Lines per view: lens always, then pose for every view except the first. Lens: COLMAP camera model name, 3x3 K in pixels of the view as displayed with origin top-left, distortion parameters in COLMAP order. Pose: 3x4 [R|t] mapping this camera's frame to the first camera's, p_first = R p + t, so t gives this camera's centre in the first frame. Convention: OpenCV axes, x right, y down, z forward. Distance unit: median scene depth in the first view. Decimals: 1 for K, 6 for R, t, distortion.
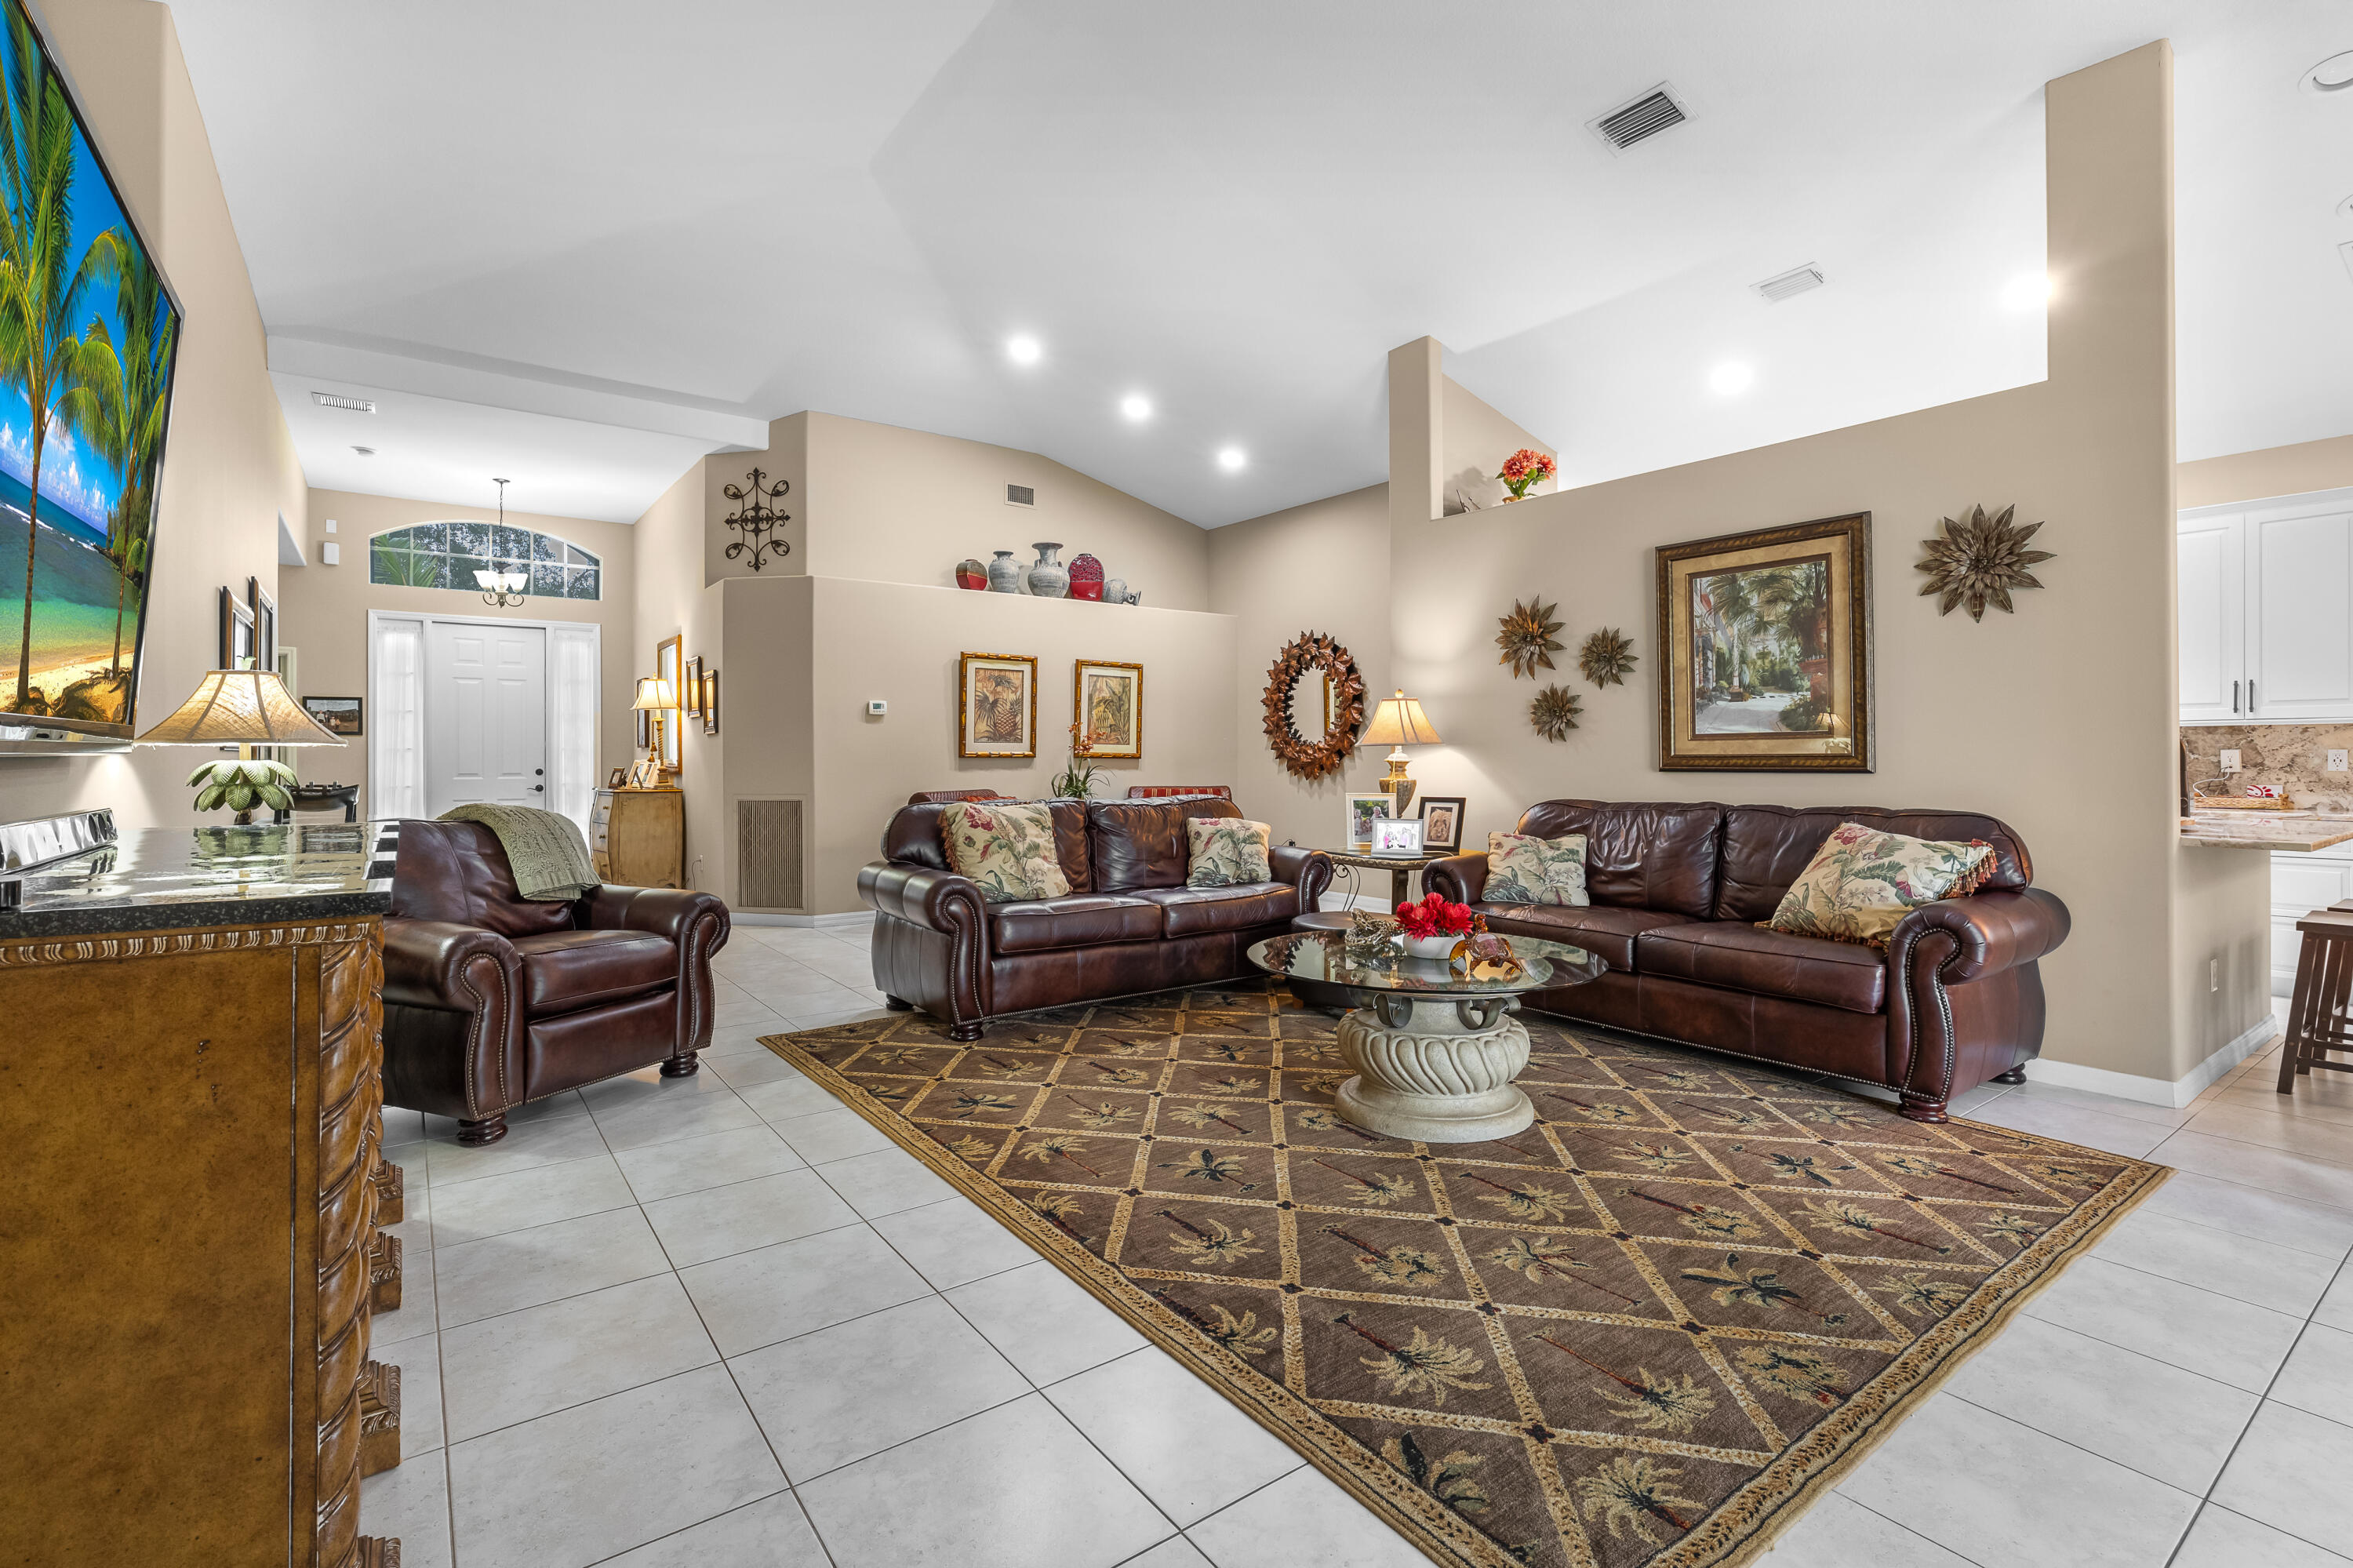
lens RADIAL K [[1060.1, 0, 1157.2], [0, 1060.1, 768.8], [0, 0, 1]] dist [-0.009484, 0.002820]
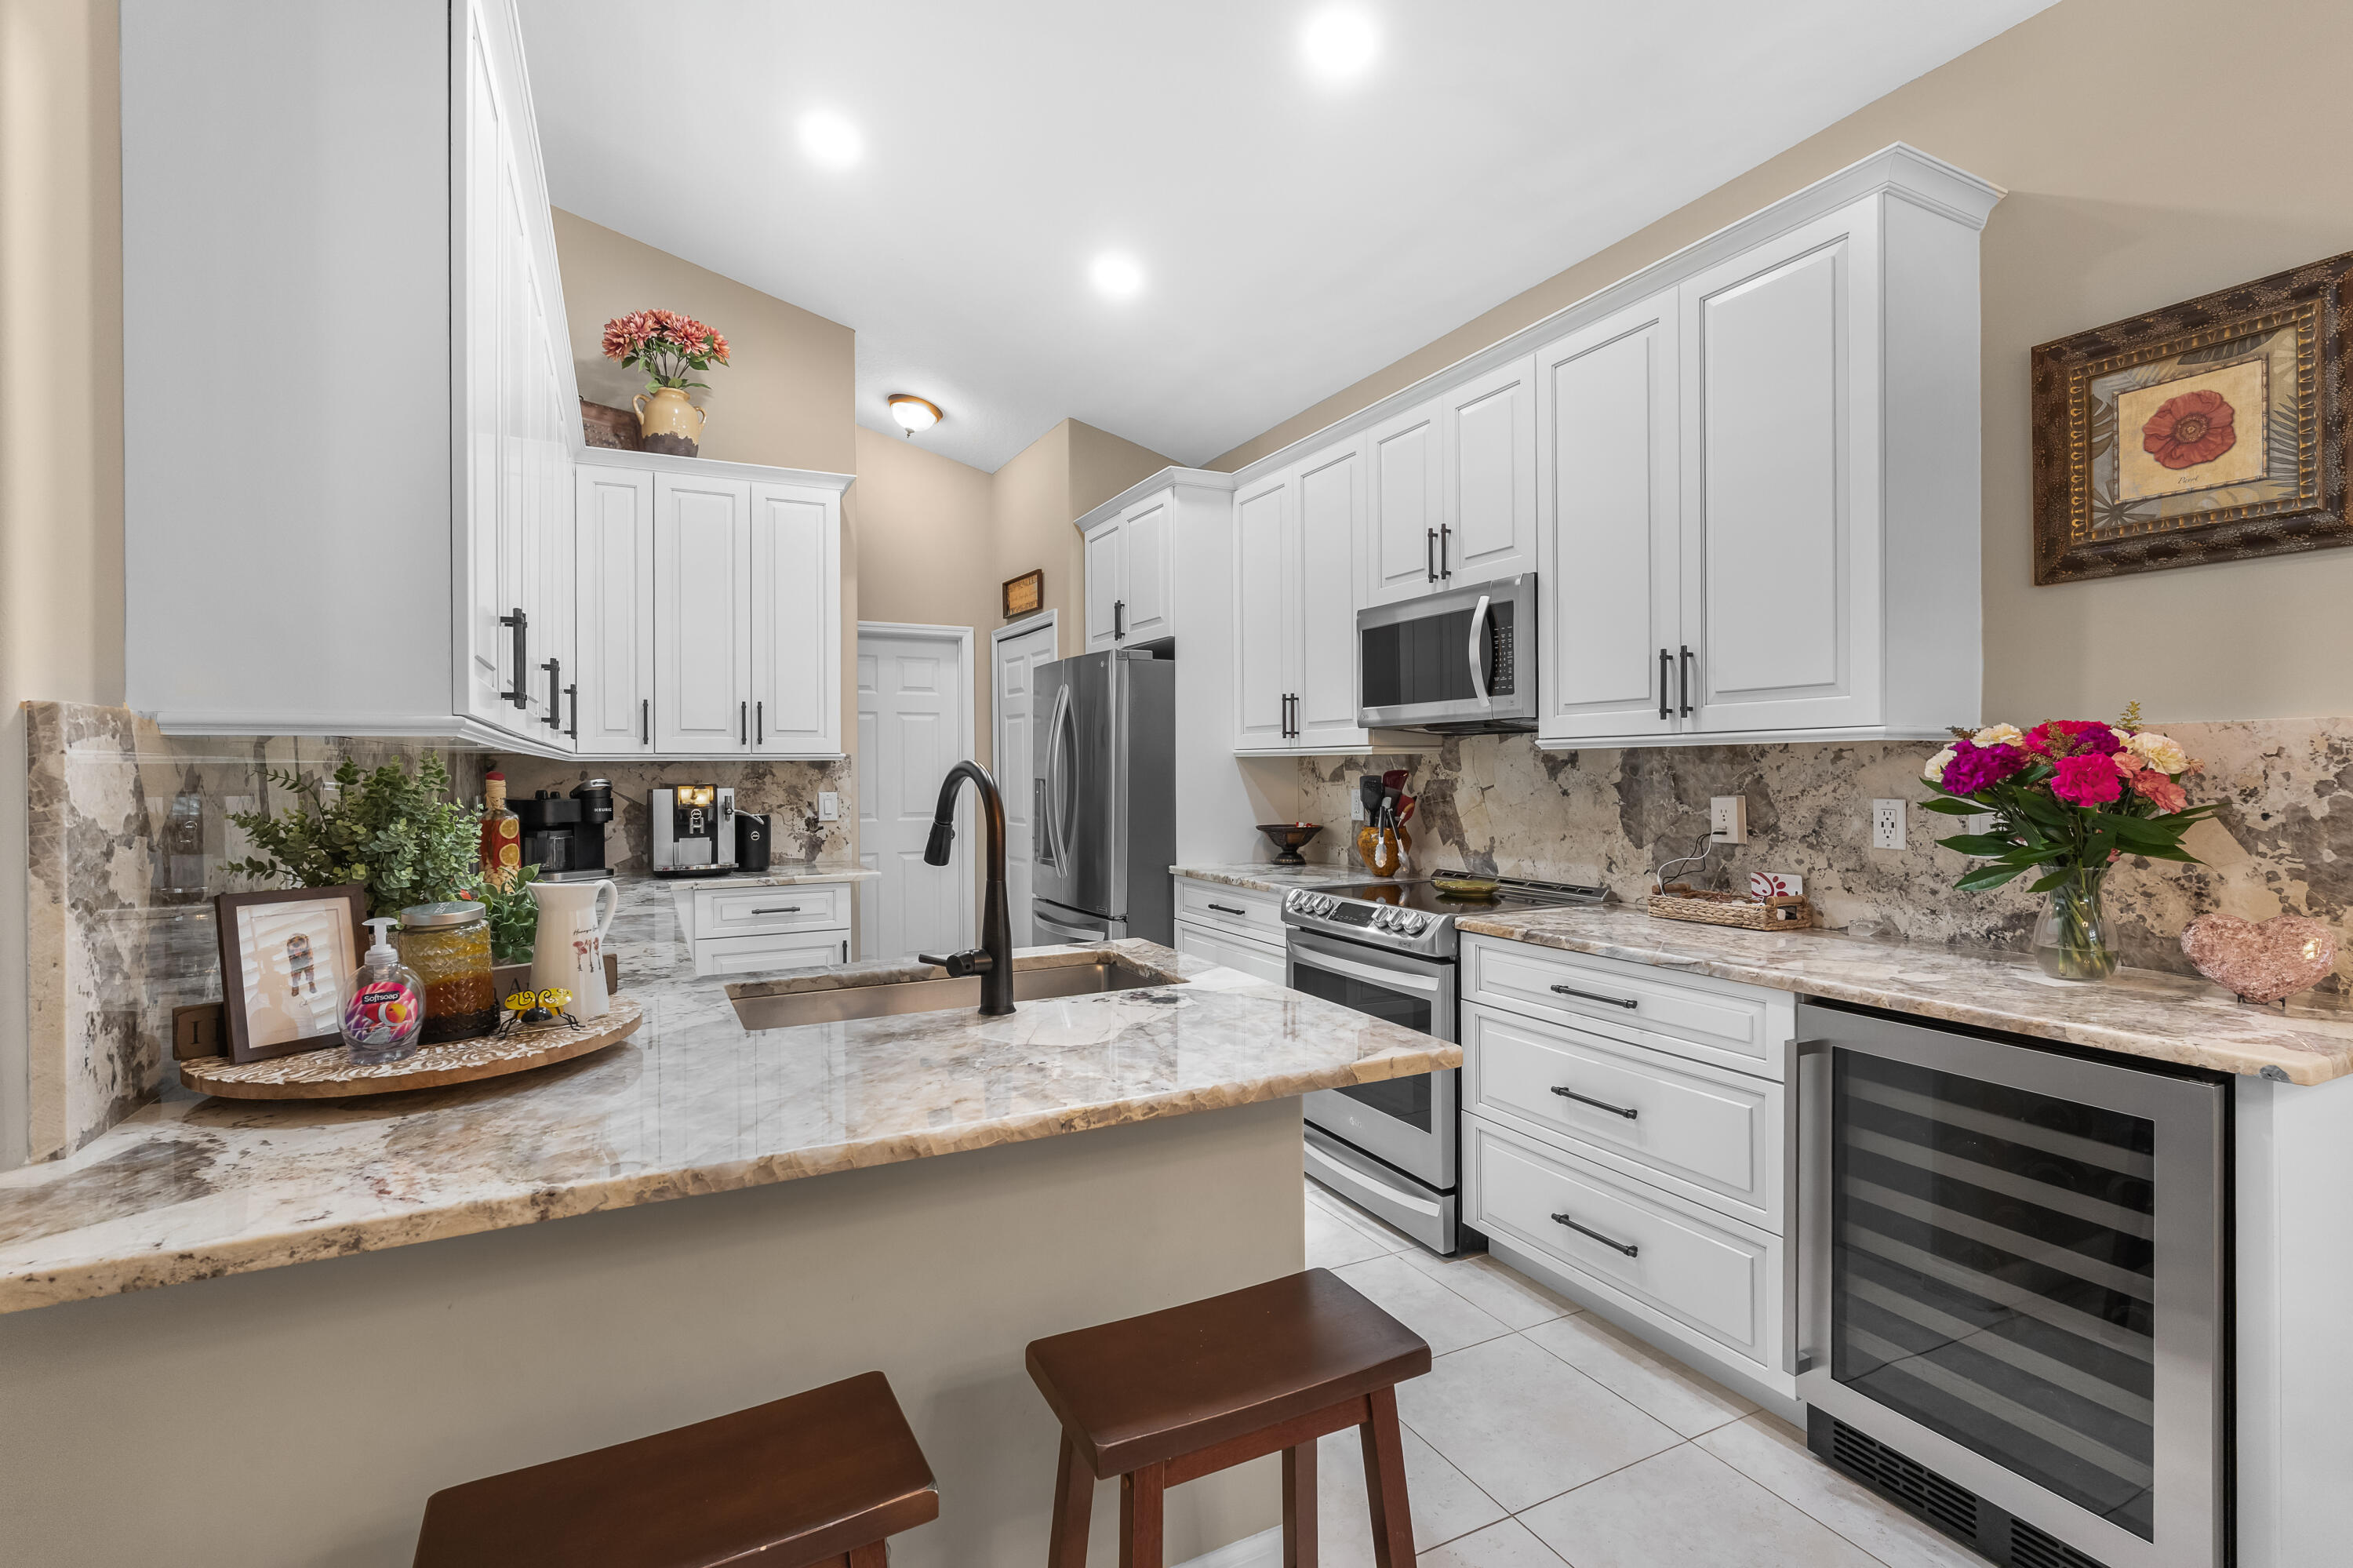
lens RADIAL K [[1060.1, 0, 1175.1], [0, 1060.1, 778.8], [0, 0, 1]] dist [-0.009484, 0.002820]
pose [[0.989076, -0.002106, -0.147392, 0.873766], [0.000219, 0.999918, -0.012814, -0.020816], [0.147407, 0.012642, 0.988995, 0.510038]]
